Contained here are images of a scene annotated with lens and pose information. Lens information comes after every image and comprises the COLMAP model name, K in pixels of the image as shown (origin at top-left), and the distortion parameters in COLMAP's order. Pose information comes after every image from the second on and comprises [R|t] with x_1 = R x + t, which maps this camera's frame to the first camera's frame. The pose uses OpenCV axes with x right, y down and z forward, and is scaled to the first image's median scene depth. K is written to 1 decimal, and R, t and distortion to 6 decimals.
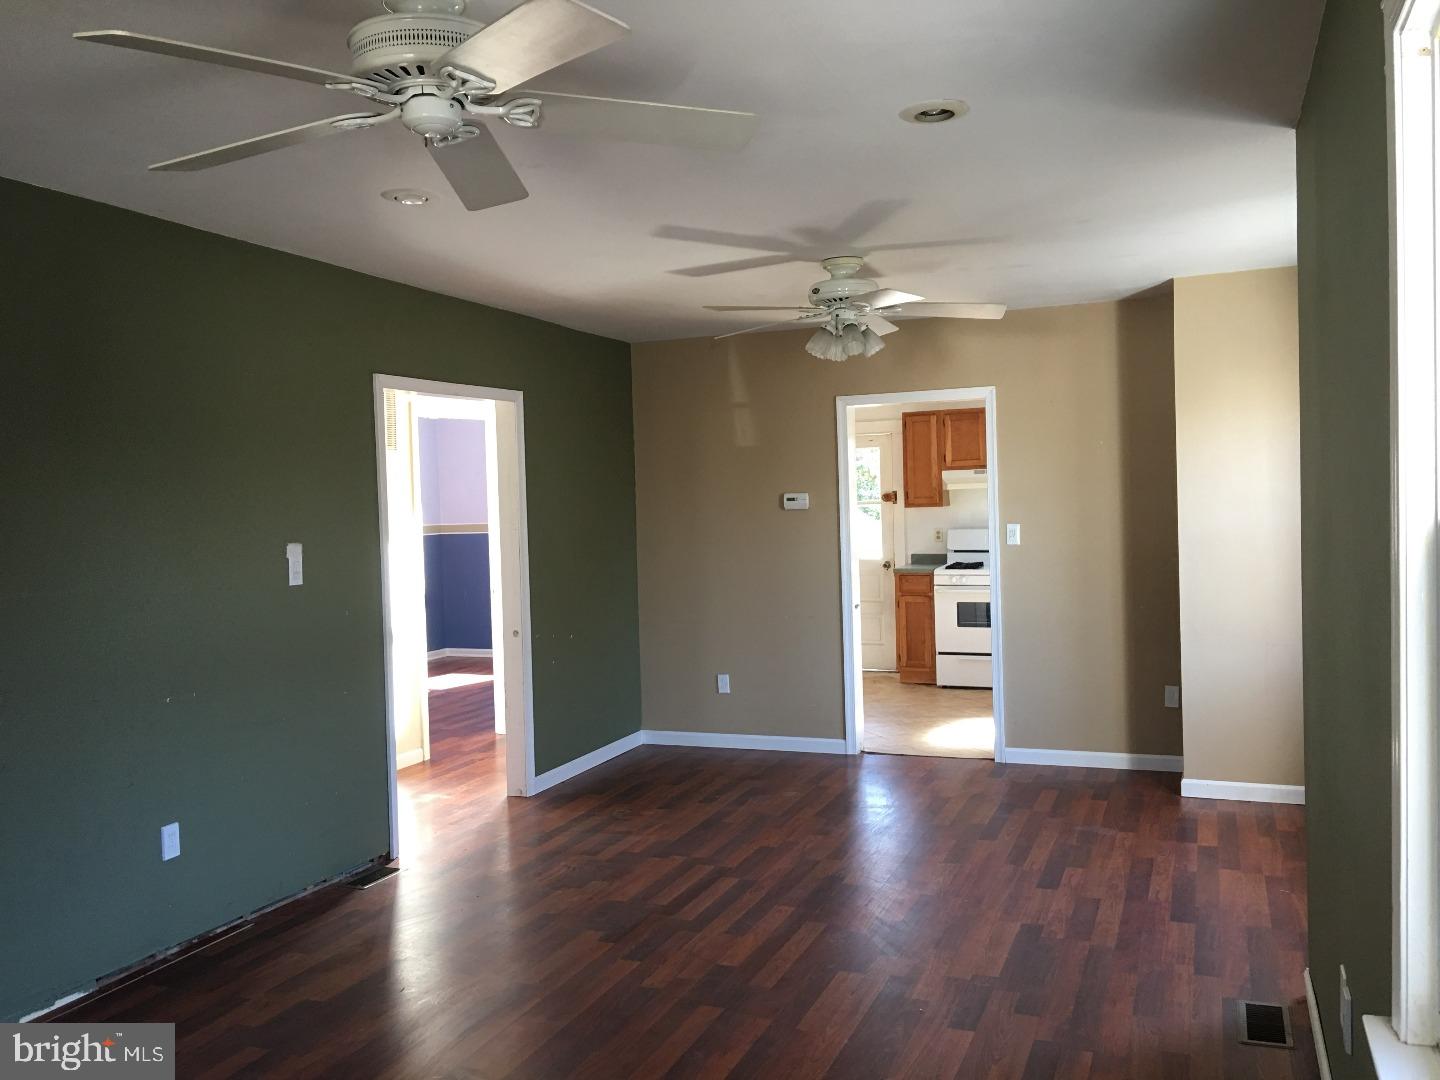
lens RADIAL K [[1205.4, 0, 716.6], [0, 1205.4, 524.9], [0, 0, 1]] dist [0.028042, -0.034768]
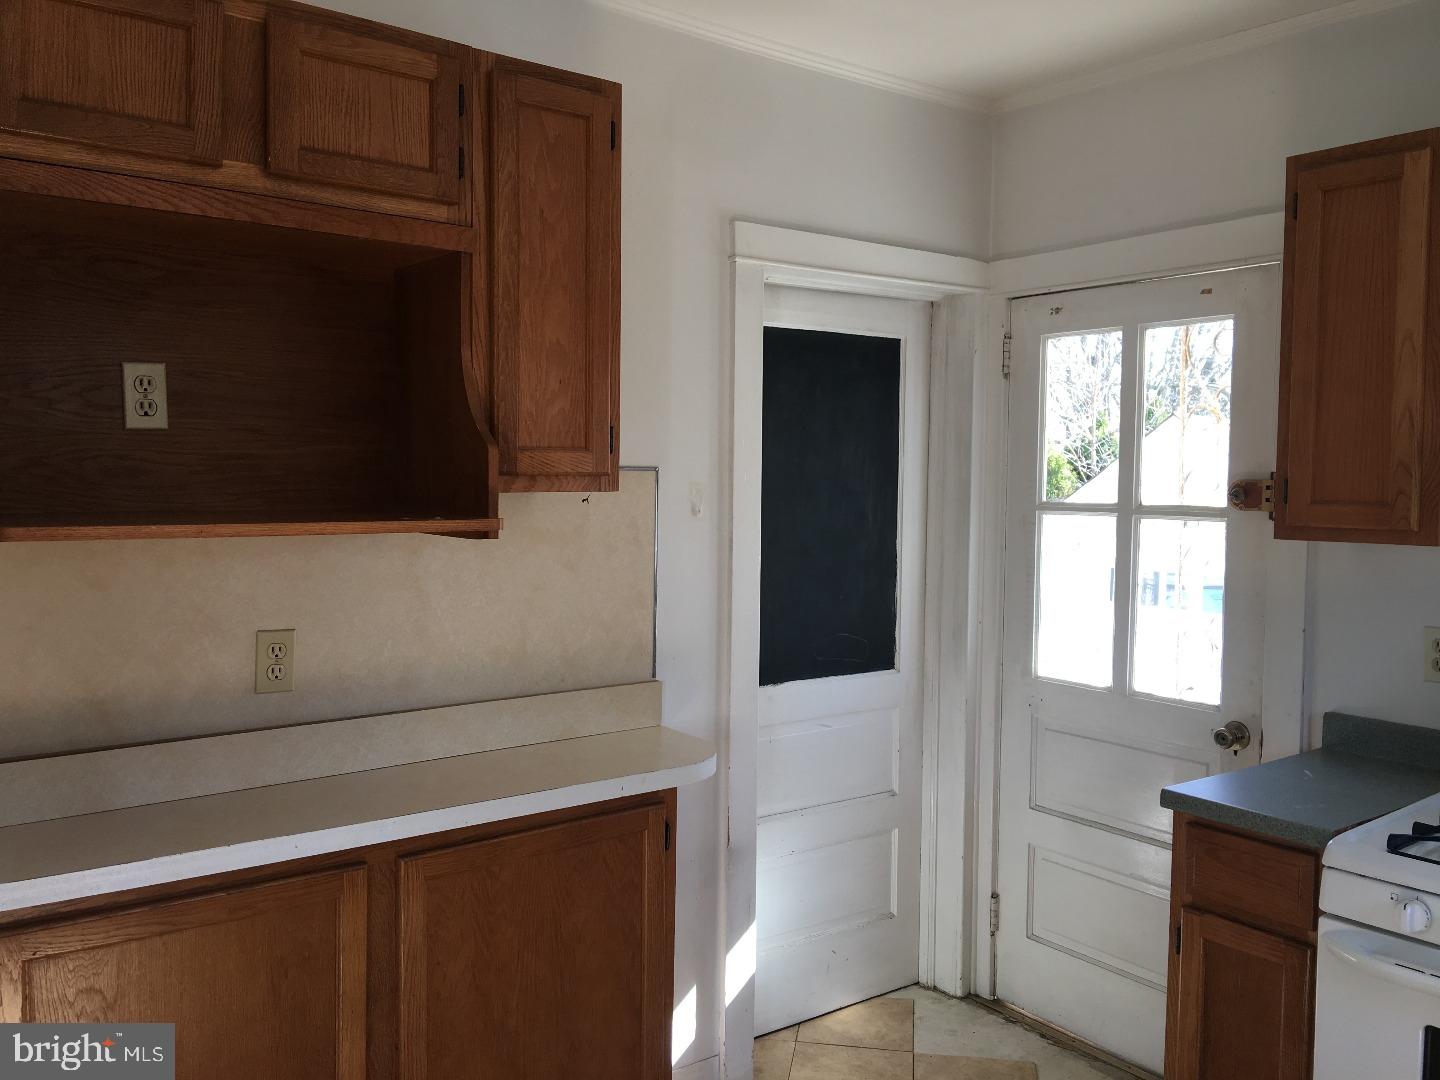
lens RADIAL K [[1205.4, 0, 715.3], [0, 1205.4, 531.6], [0, 0, 1]] dist [0.028042, -0.034768]
pose [[0.859888, 0.062629, -0.506626, 0.254309], [-0.045868, 0.997910, 0.045510, -0.030764], [0.508418, -0.015895, 0.860964, 1.000663]]
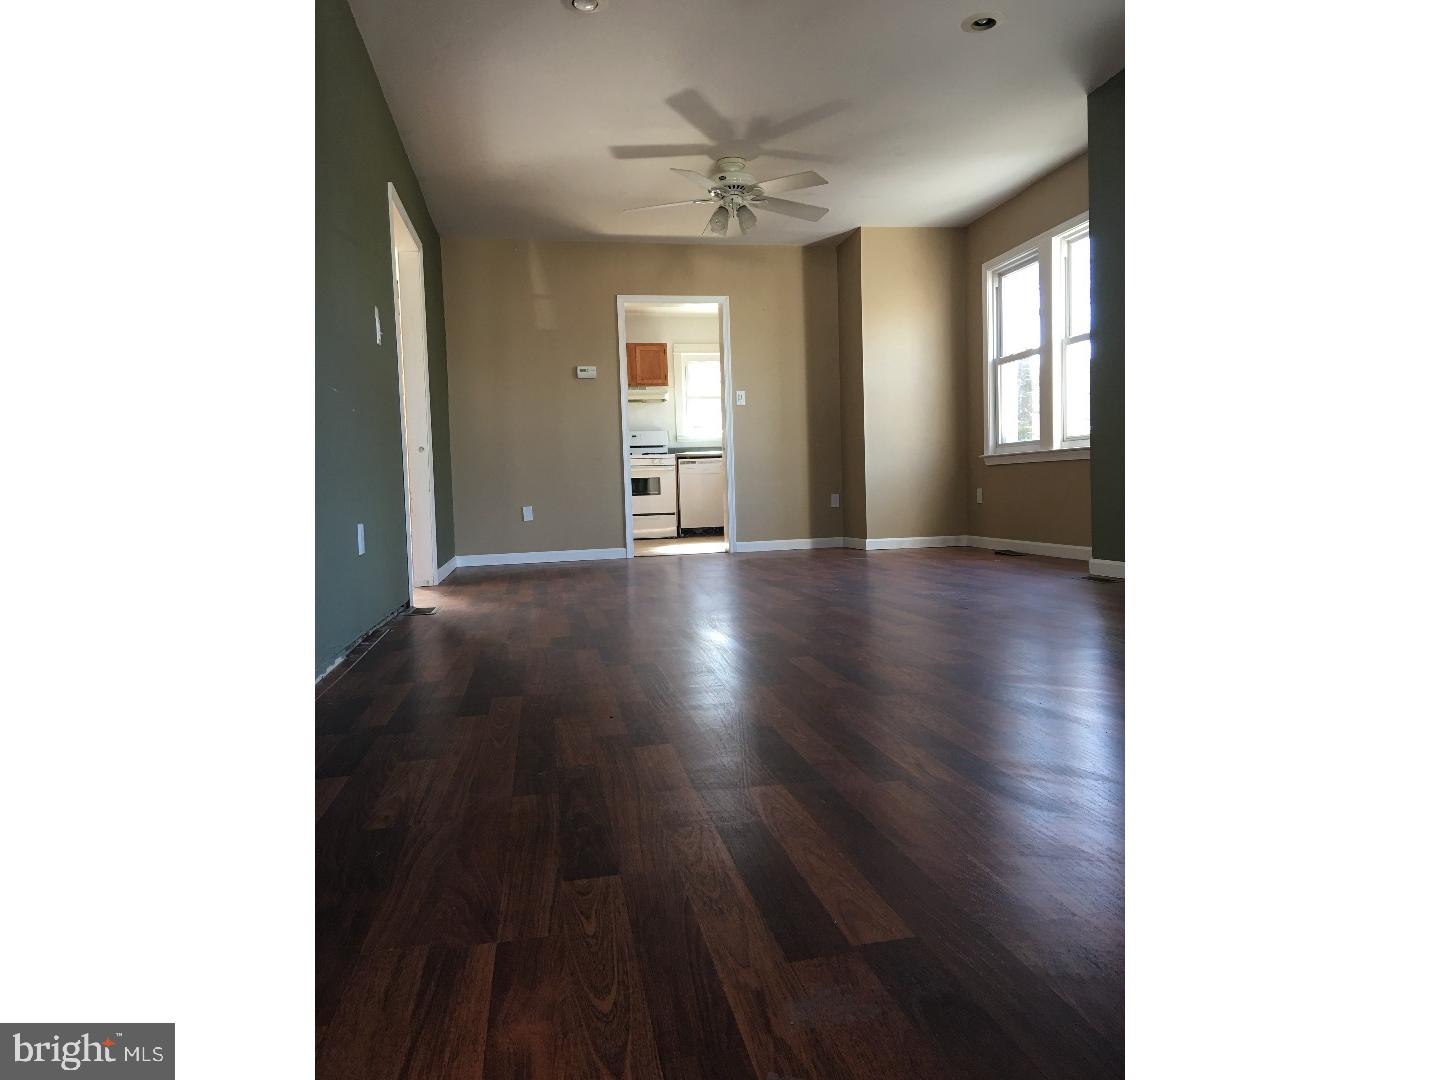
lens RADIAL K [[903.5, 0, 722.2], [0, 903.5, 544.3], [0, 0, 1]] dist [-0.001900, -0.012103]
pose [[0.834626, -0.033600, 0.549791, -0.368496], [0.019940, 0.999327, 0.030803, 0.144730], [-0.550455, -0.014746, 0.834734, 0.078884]]
